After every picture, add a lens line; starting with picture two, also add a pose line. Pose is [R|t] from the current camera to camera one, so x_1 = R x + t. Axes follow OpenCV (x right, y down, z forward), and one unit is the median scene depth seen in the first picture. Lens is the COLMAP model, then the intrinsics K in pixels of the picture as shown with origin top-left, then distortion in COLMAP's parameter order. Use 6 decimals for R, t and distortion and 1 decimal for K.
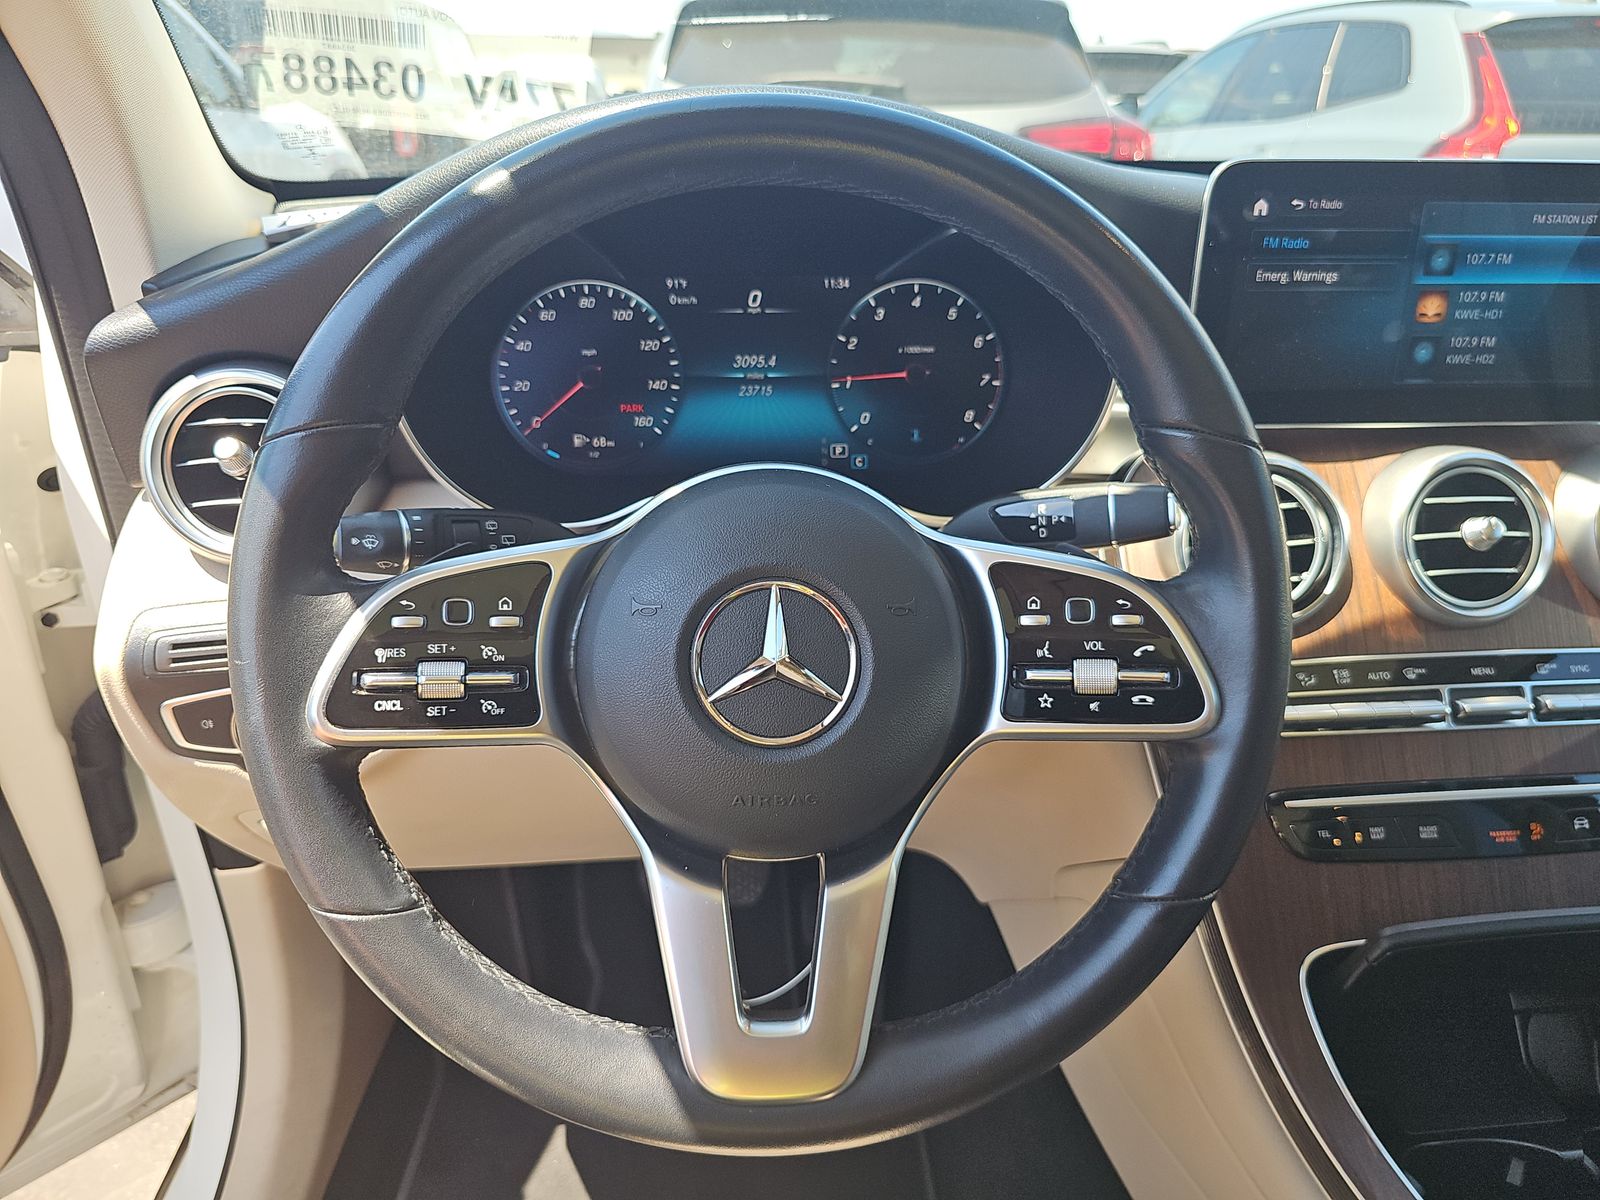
lens RADIAL K [[1080.6, 0, 826.5], [0, 1080.6, 602.3], [0, 0, 1]] dist [0.046764, -0.048593]
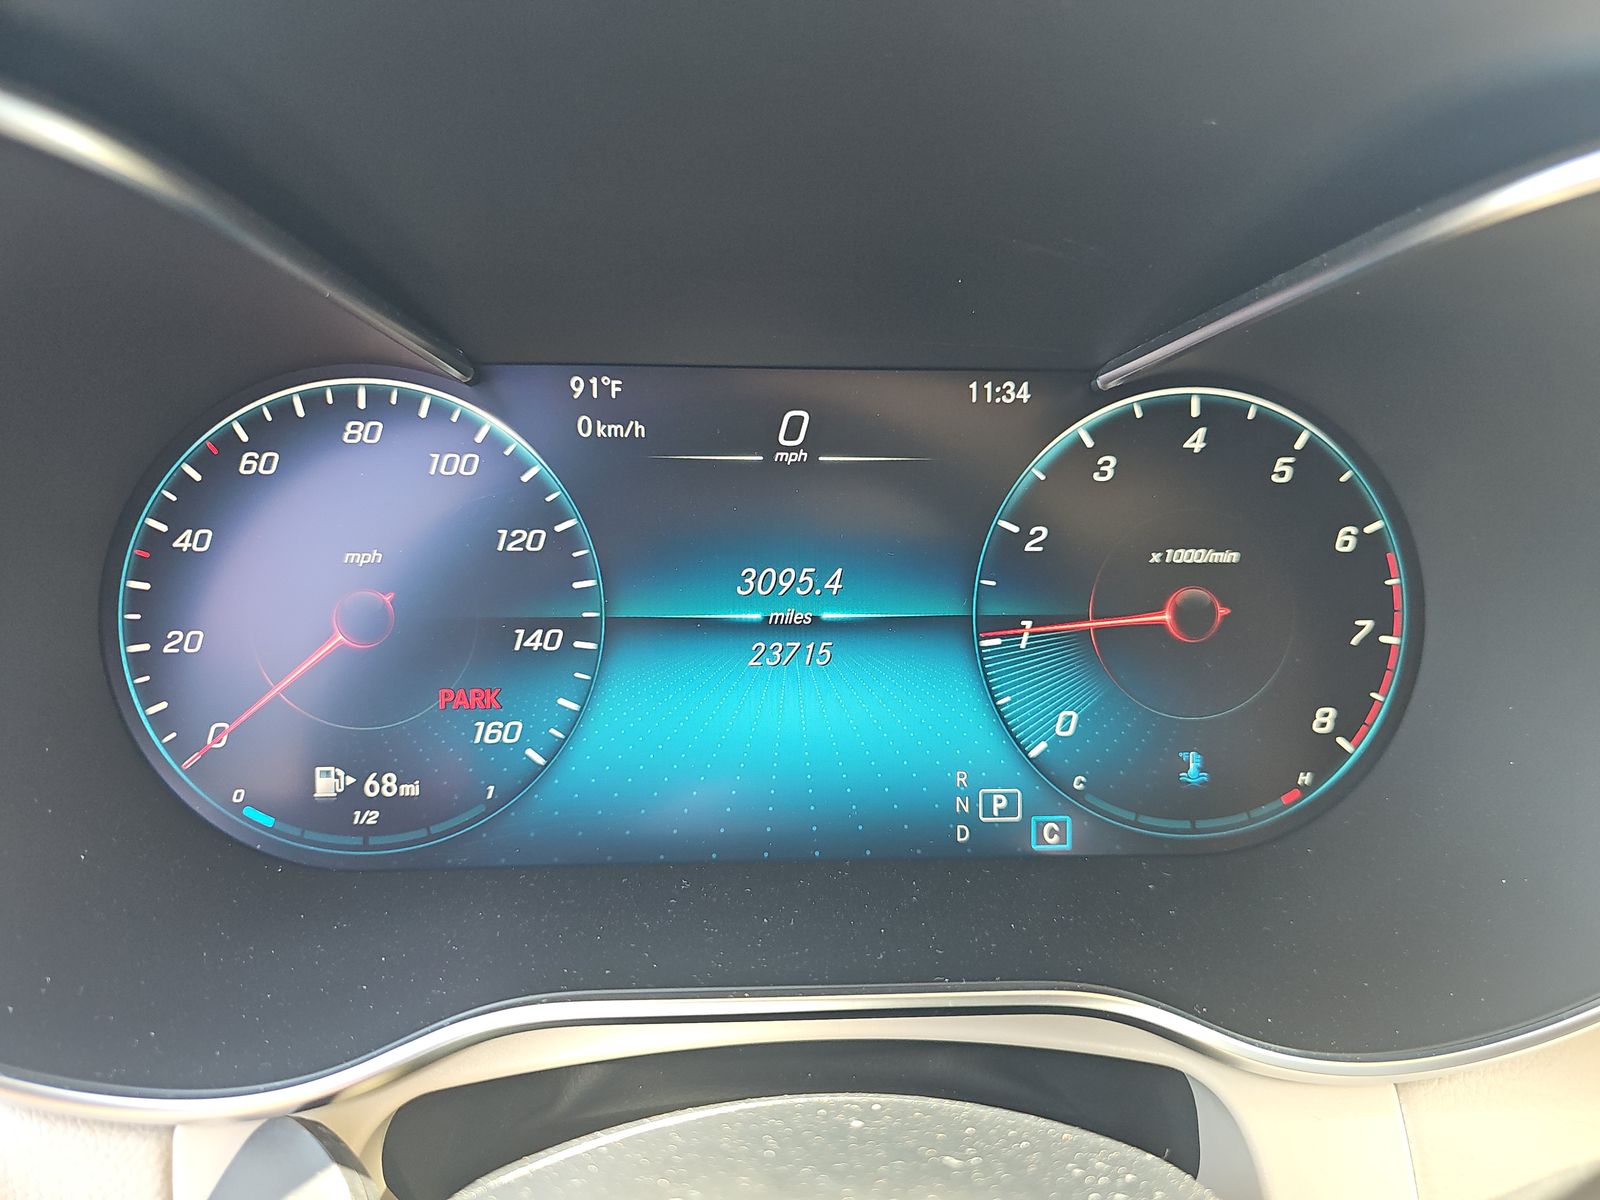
lens RADIAL K [[1080.6, 0, 826.5], [0, 1080.6, 602.3], [0, 0, 1]] dist [0.046764, -0.048593]
pose [[0.998972, 0.003203, -0.045220, -0.038636], [-0.013780, 0.971755, -0.235588, -0.134489], [0.043189, 0.235969, 0.970800, 0.680089]]
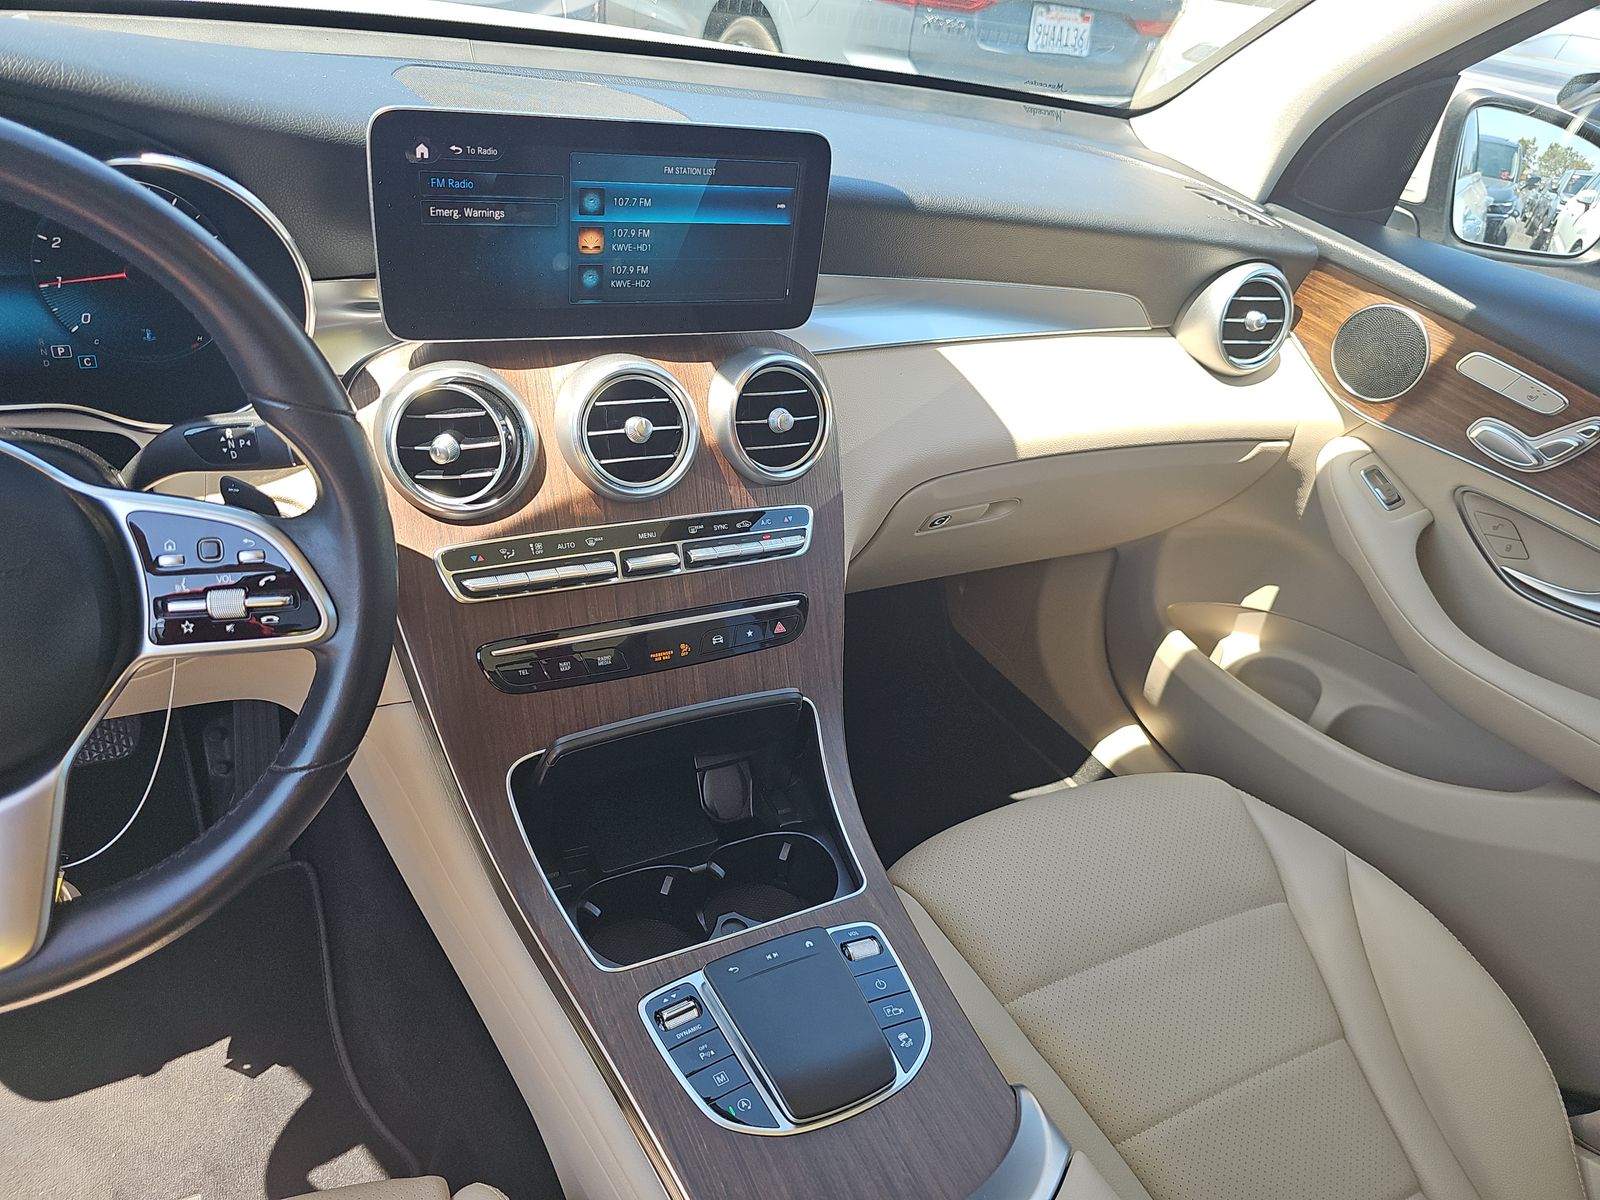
lens RADIAL K [[1080.6, 0, 826.5], [0, 1080.6, 602.3], [0, 0, 1]] dist [0.046764, -0.048593]
pose [[0.923124, -0.103608, 0.370281, 0.305519], [0.019163, 0.974212, 0.224819, -0.145242], [-0.384025, -0.200440, 0.901304, -0.272655]]
